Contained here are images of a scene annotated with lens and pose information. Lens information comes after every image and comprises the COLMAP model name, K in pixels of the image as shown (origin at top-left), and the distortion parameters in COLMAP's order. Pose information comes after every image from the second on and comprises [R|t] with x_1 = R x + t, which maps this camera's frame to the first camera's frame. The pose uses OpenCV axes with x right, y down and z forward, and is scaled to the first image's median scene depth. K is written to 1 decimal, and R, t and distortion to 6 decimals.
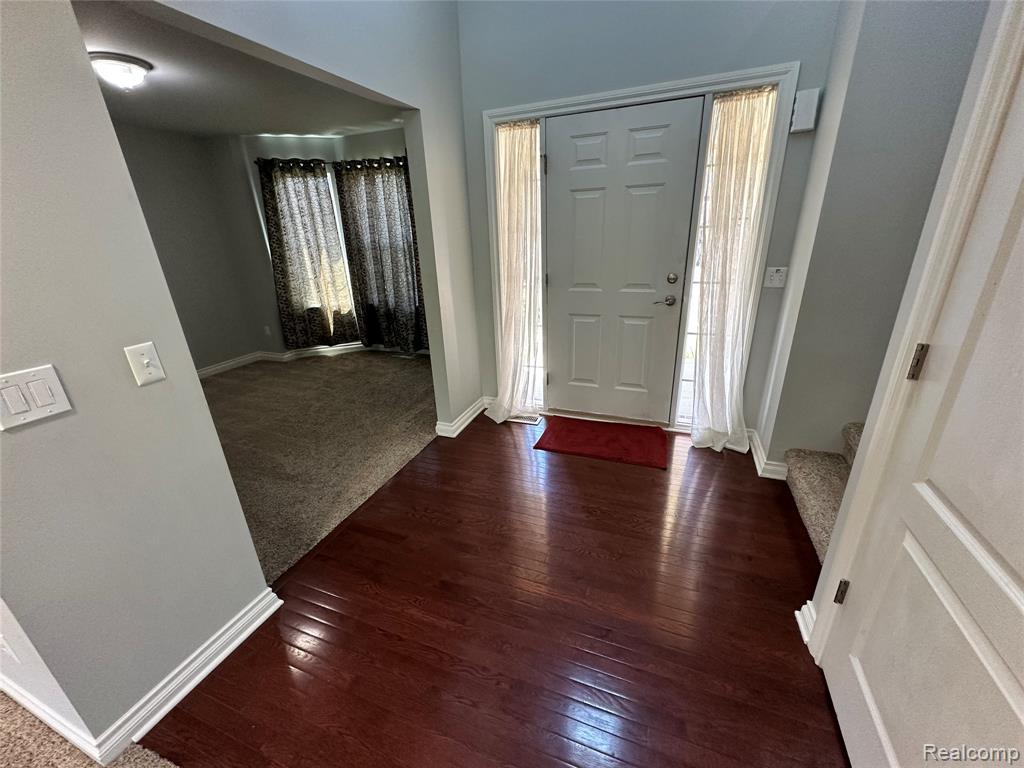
lens RADIAL K [[409.3, 0, 514.2], [0, 409.3, 382.5], [0, 0, 1]] dist [-0.001673, 0.001751]
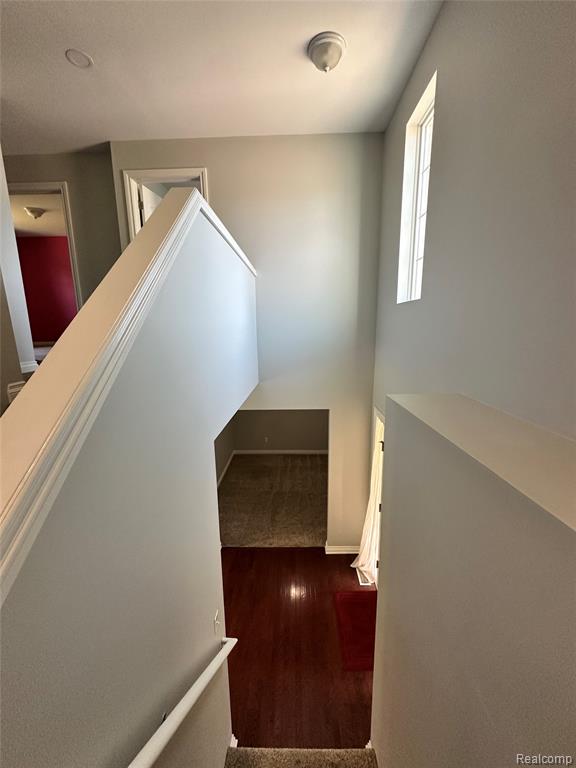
lens RADIAL K [[307.0, 0, 286.8], [0, 307.0, 384.3], [0, 0, 1]] dist [-0.001673, 0.001751]
pose [[0.336089, 0.213478, -0.917317, 0.597323], [-0.340205, 0.935729, 0.093118, -0.432282], [0.878239, 0.280780, 0.387115, 0.043729]]
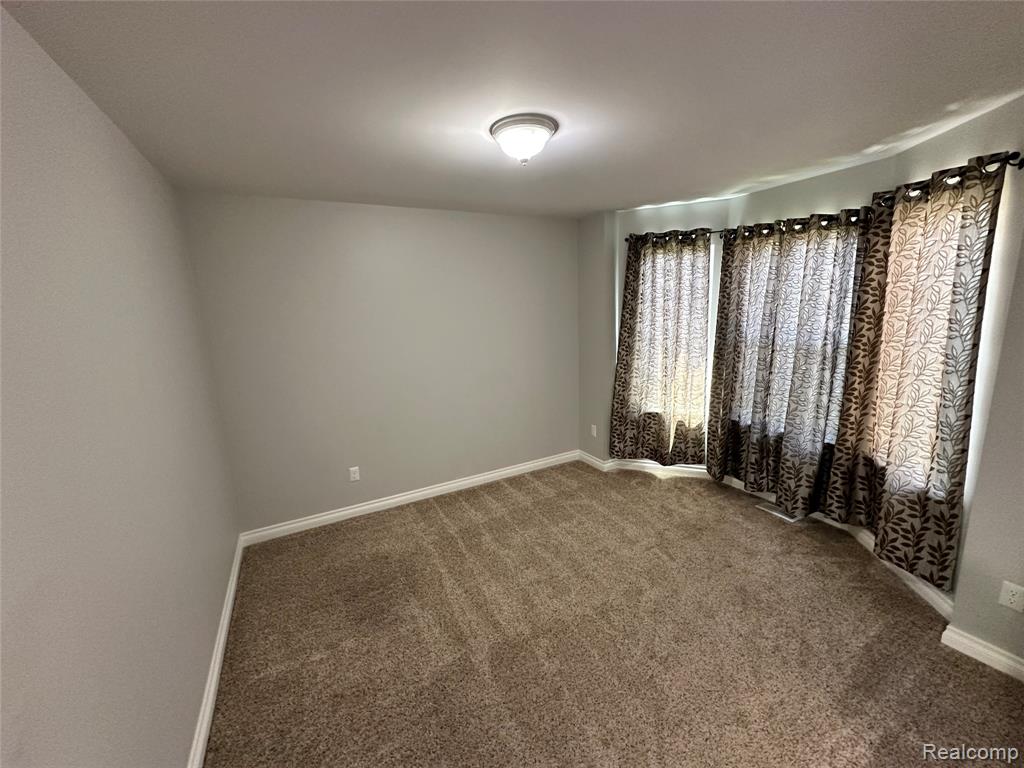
lens RADIAL K [[409.3, 0, 509.6], [0, 409.3, 382.6], [0, 0, 1]] dist [-0.001673, 0.001751]
pose [[0.757788, 0.130660, -0.639285, -0.224673], [-0.221215, 0.973167, -0.063321, -0.138813], [0.613858, 0.189403, 0.766358, 0.250312]]
